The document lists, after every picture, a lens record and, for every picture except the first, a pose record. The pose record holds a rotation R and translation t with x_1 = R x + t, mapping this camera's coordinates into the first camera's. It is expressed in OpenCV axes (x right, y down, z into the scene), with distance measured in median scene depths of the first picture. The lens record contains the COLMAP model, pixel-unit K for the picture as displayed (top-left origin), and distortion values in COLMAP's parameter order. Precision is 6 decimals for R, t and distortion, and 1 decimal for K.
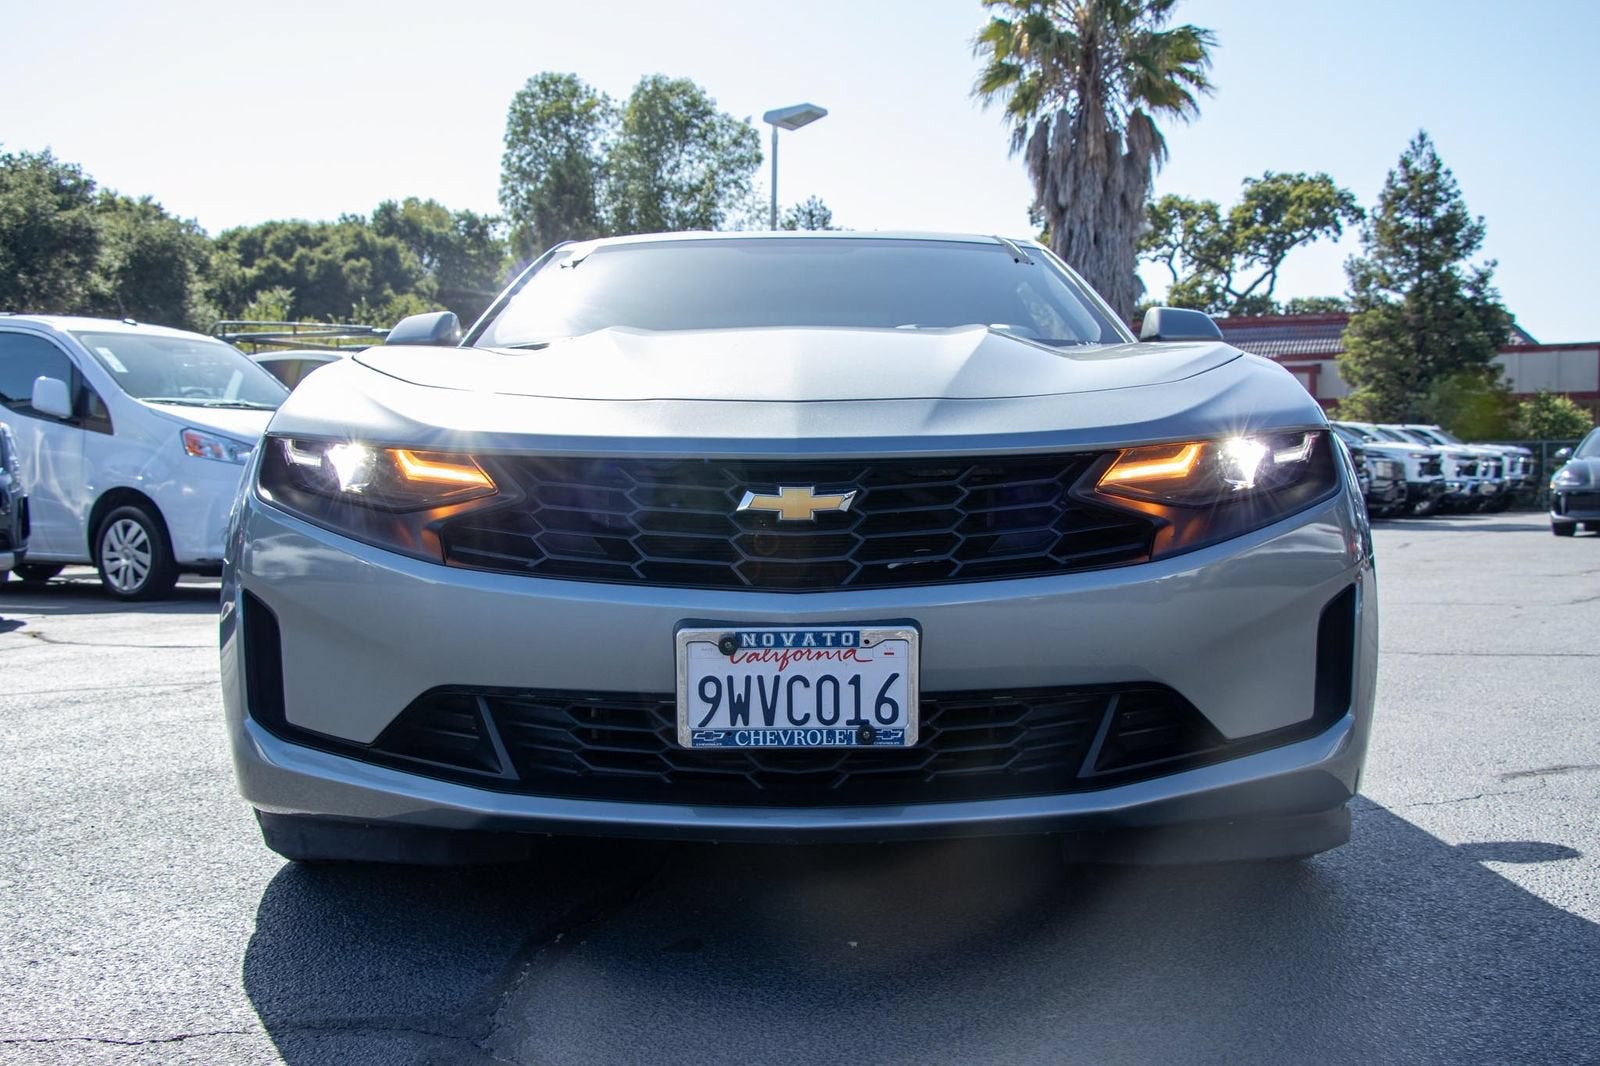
lens RADIAL K [[1669.1, 0, 785.3], [0, 1669.1, 541.8], [0, 0, 1]] dist [-0.043513, 0.000000]
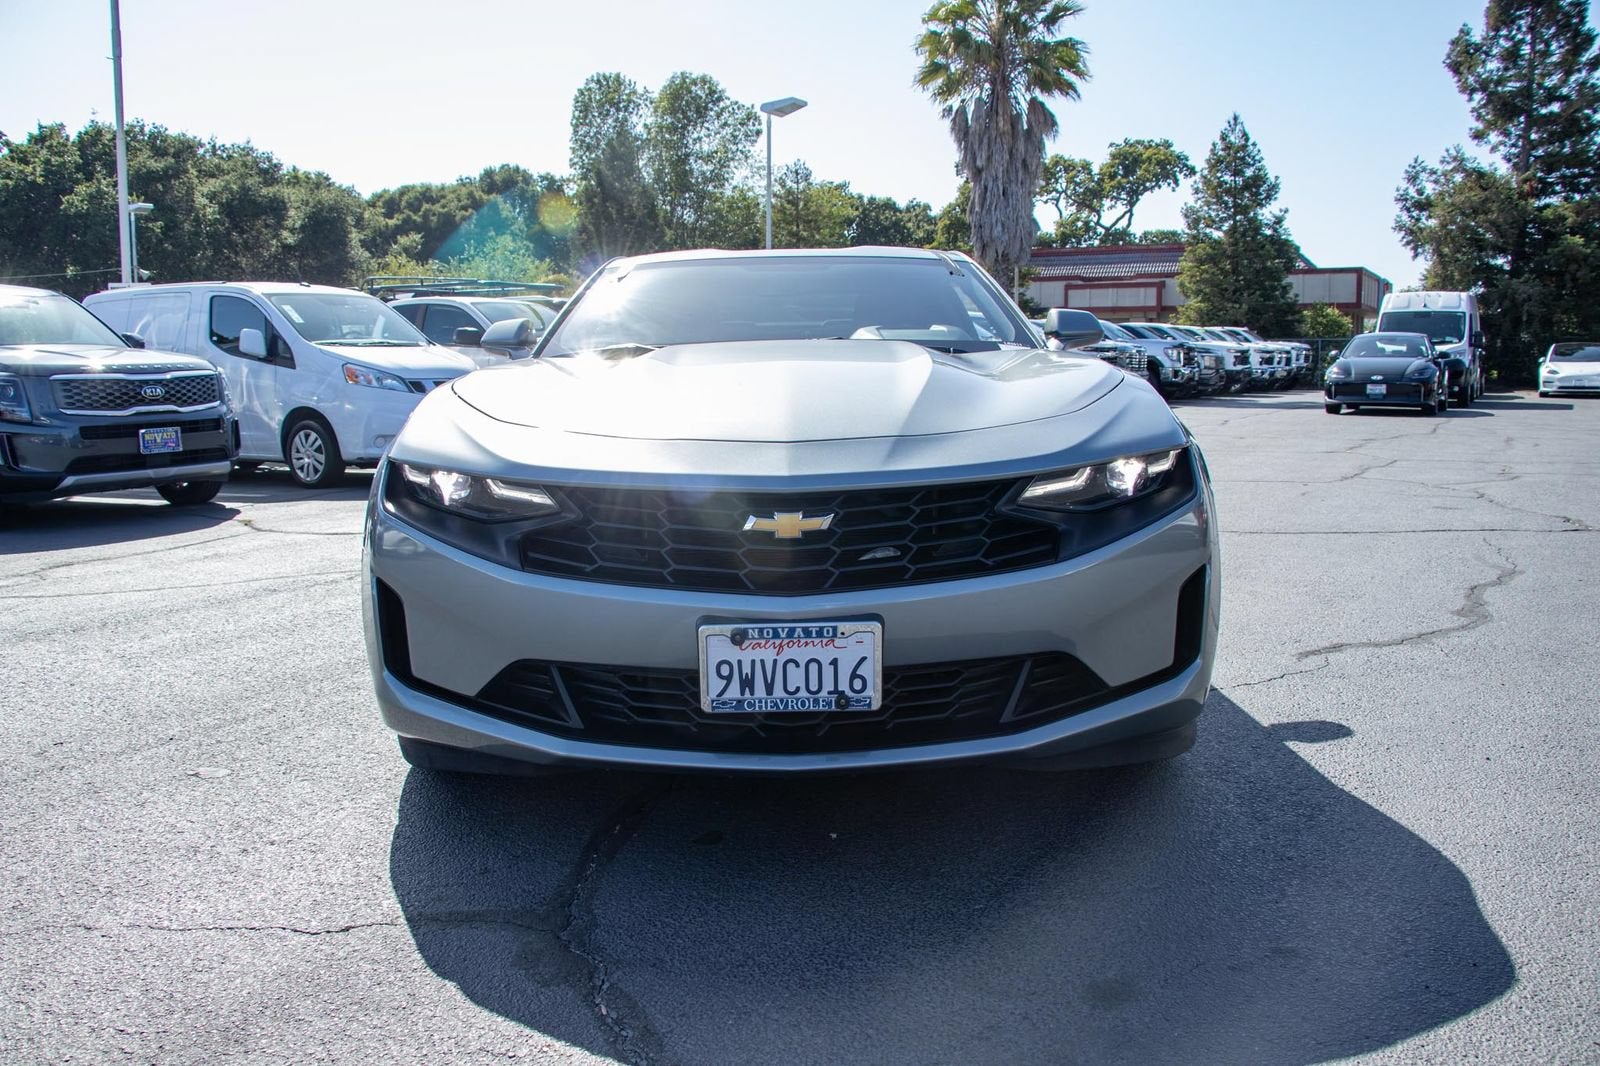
lens RADIAL K [[1201.8, 0, 776.8], [0, 1201.8, 535.0], [0, 0, 1]] dist [-0.135732, -0.012843]
pose [[0.999927, -0.011362, -0.004208, 0.001443], [0.011732, 0.994727, 0.101883, -0.103071], [0.003028, -0.101925, 0.994787, 0.056741]]
